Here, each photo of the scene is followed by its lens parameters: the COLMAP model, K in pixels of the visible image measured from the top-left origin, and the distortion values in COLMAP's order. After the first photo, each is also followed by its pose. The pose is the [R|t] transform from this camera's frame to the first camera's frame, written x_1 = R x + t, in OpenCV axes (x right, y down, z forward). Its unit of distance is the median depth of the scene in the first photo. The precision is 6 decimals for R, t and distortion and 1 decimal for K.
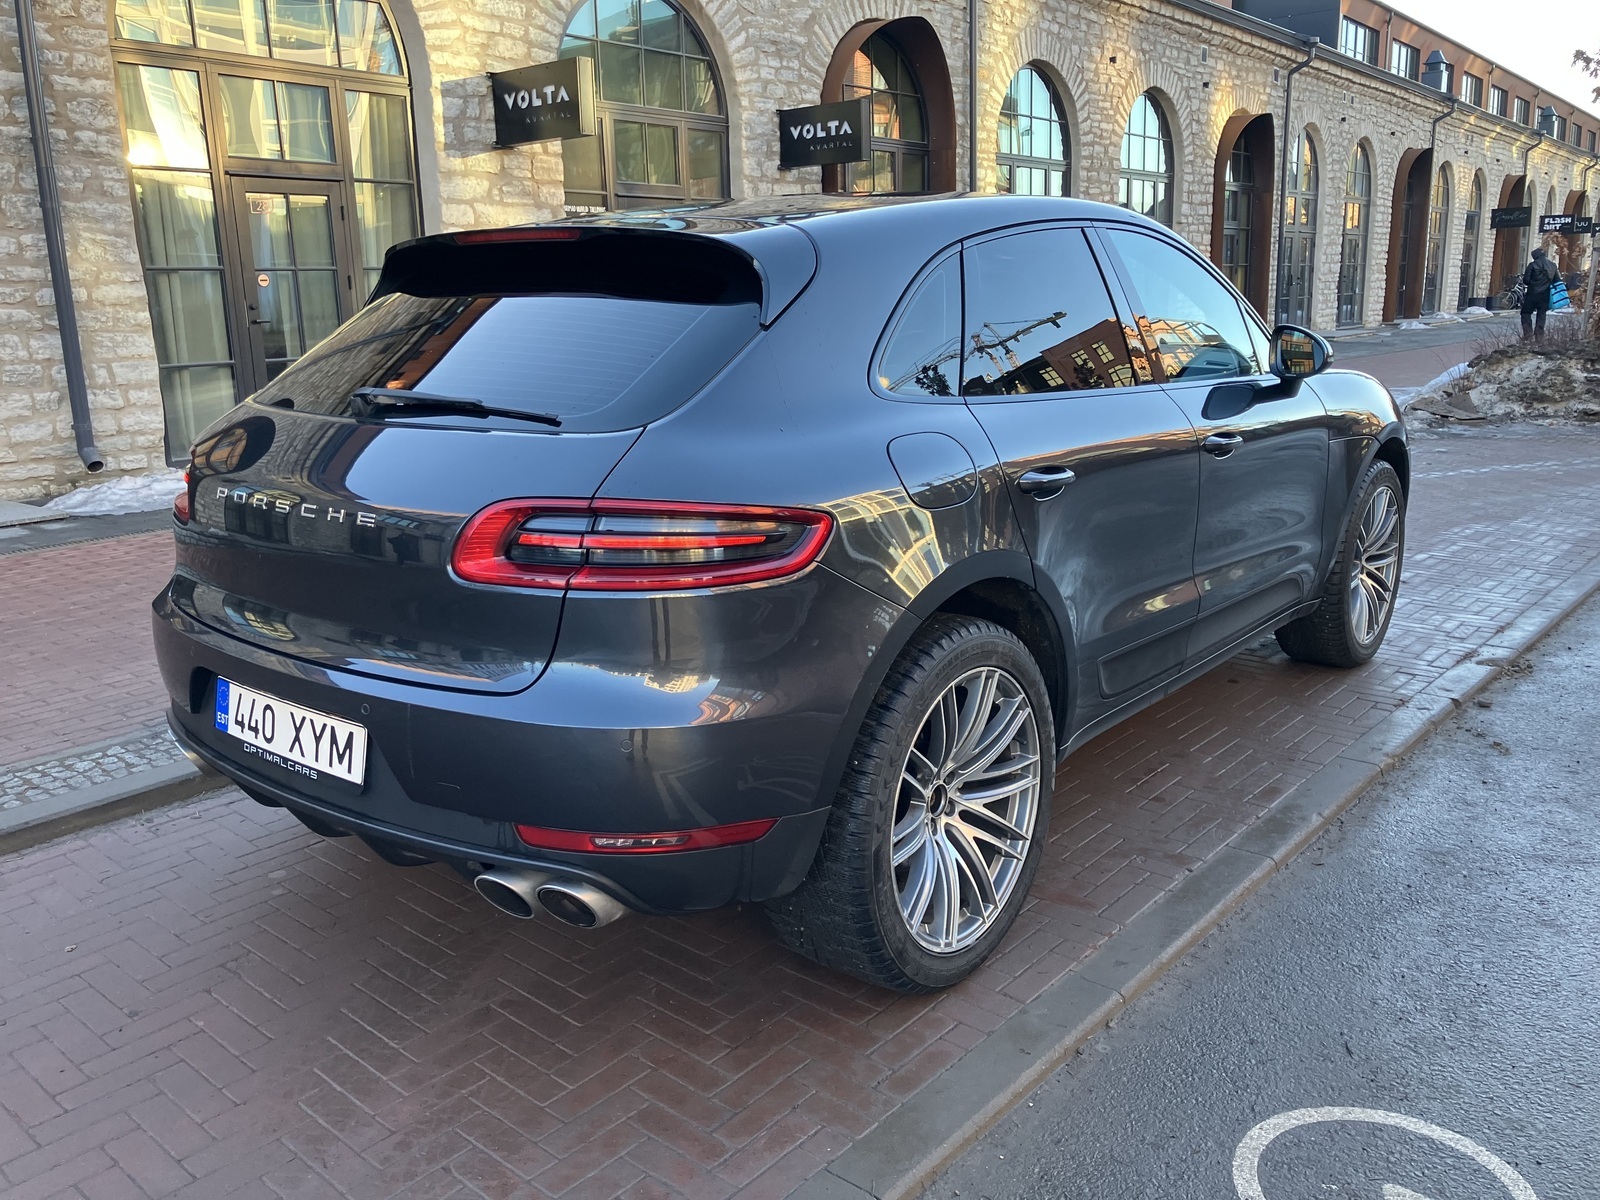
lens RADIAL K [[1287.1, 0, 790.4], [0, 1287.1, 610.1], [0, 0, 1]] dist [0.027947, -0.013171]
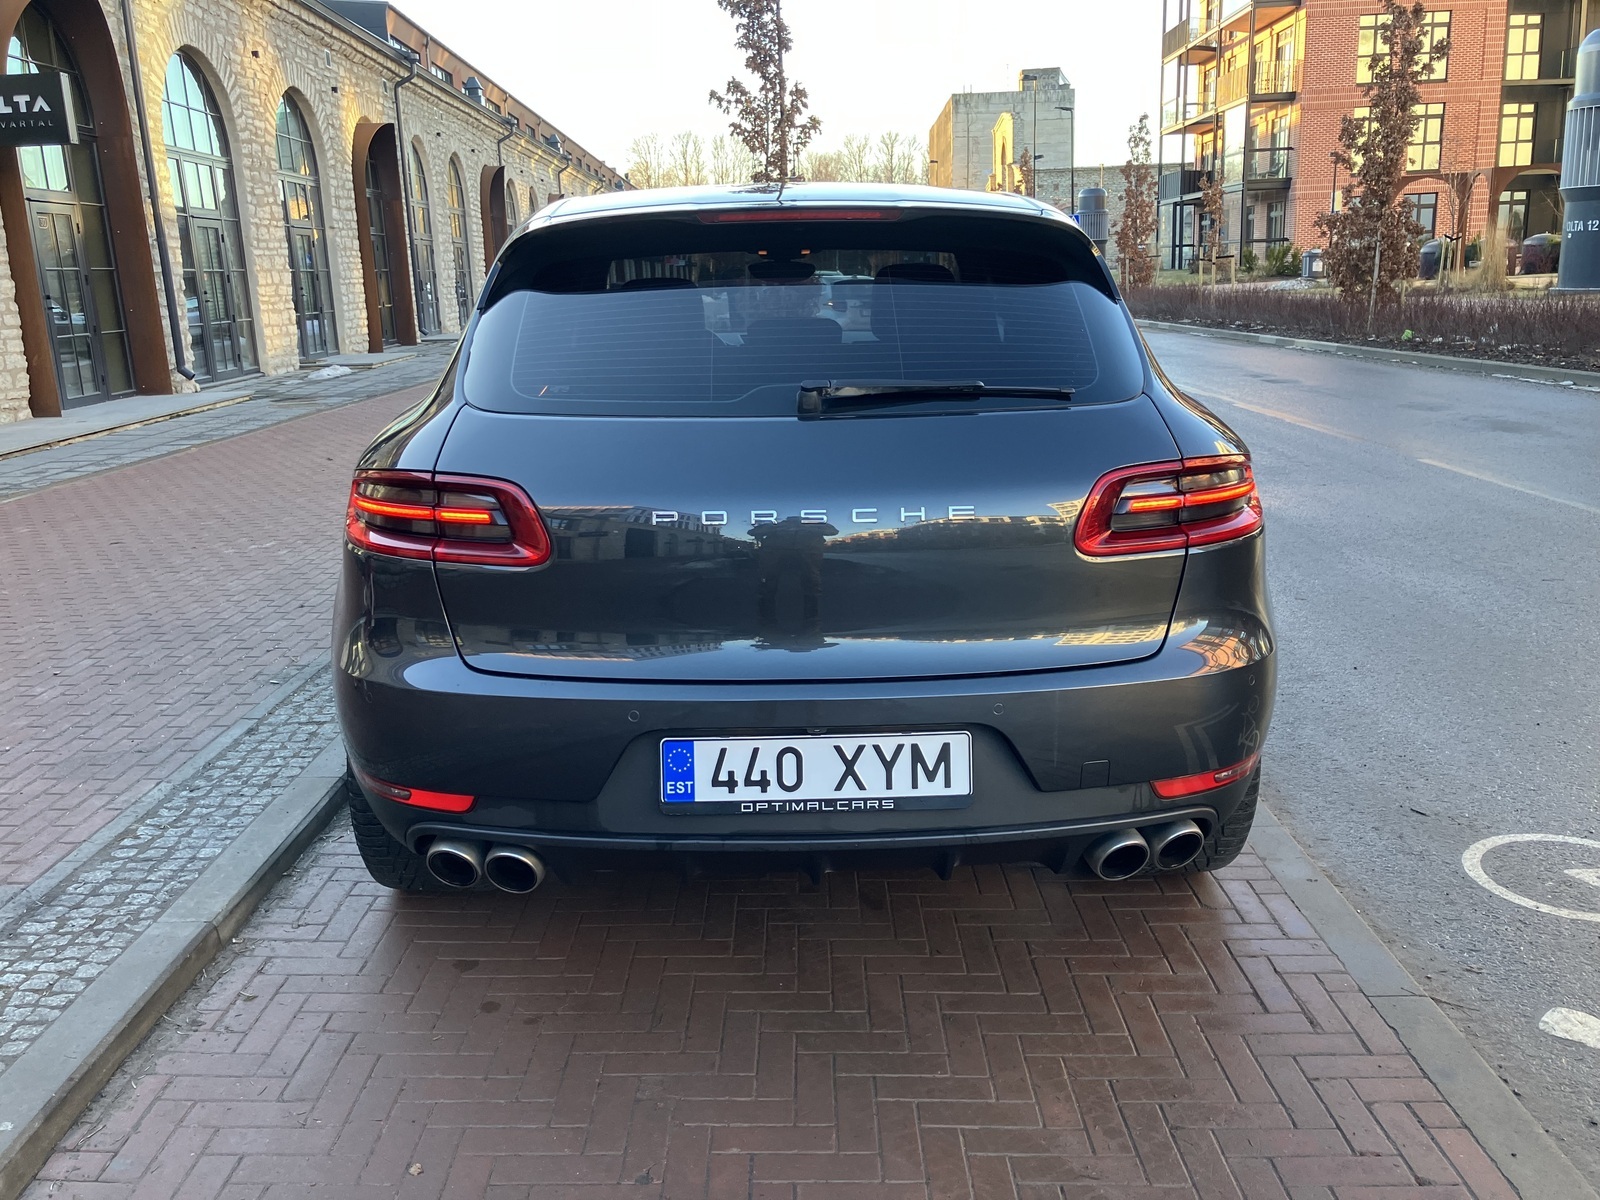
lens RADIAL K [[1287.1, 0, 790.4], [0, 1287.1, 610.1], [0, 0, 1]] dist [0.027947, -0.013171]
pose [[0.767191, -0.163182, 0.620314, -0.109361], [0.167114, 0.984549, 0.052315, -0.007409], [-0.619267, 0.063528, 0.782607, 0.037578]]
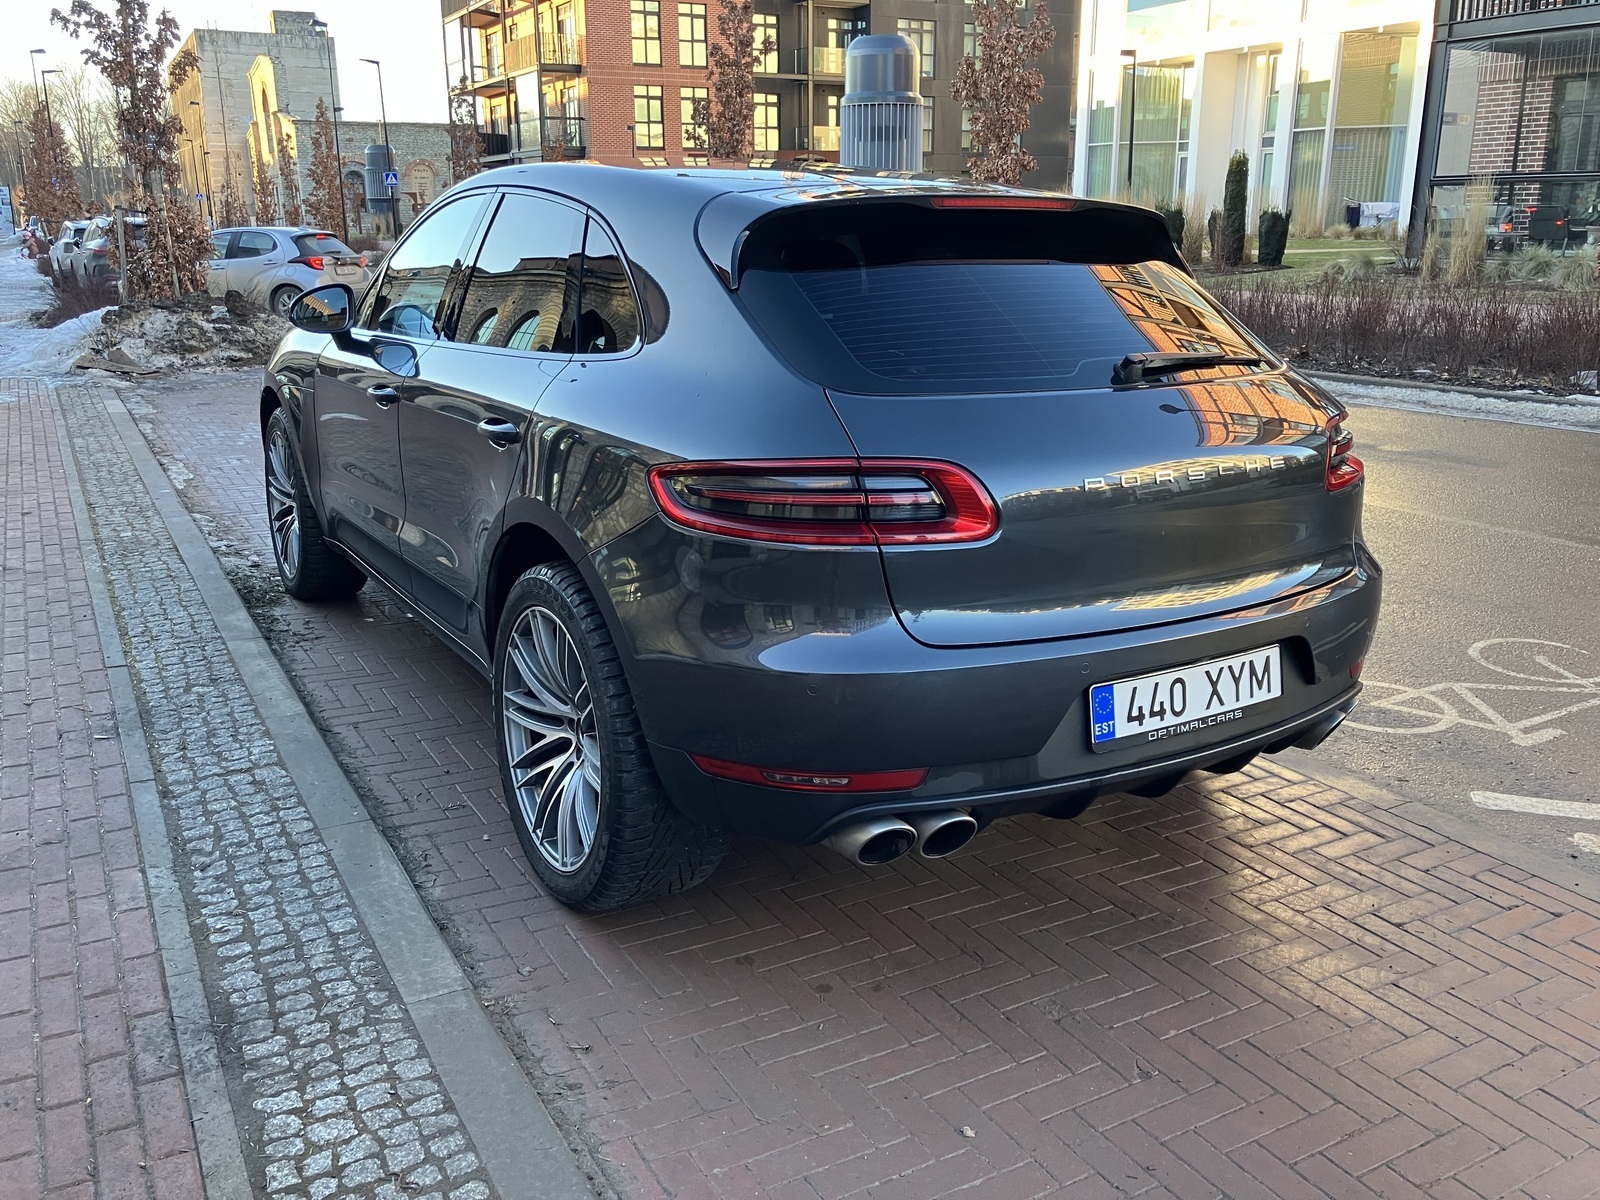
lens RADIAL K [[1285.3, 0, 772.5], [0, 1285.3, 598.3], [0, 0, 1]] dist [0.028318, -0.010145]
pose [[0.350534, -0.243943, 0.904222, -0.165109], [0.221246, 0.959724, 0.173148, -0.026795], [-0.910042, 0.139361, 0.390388, 0.105163]]
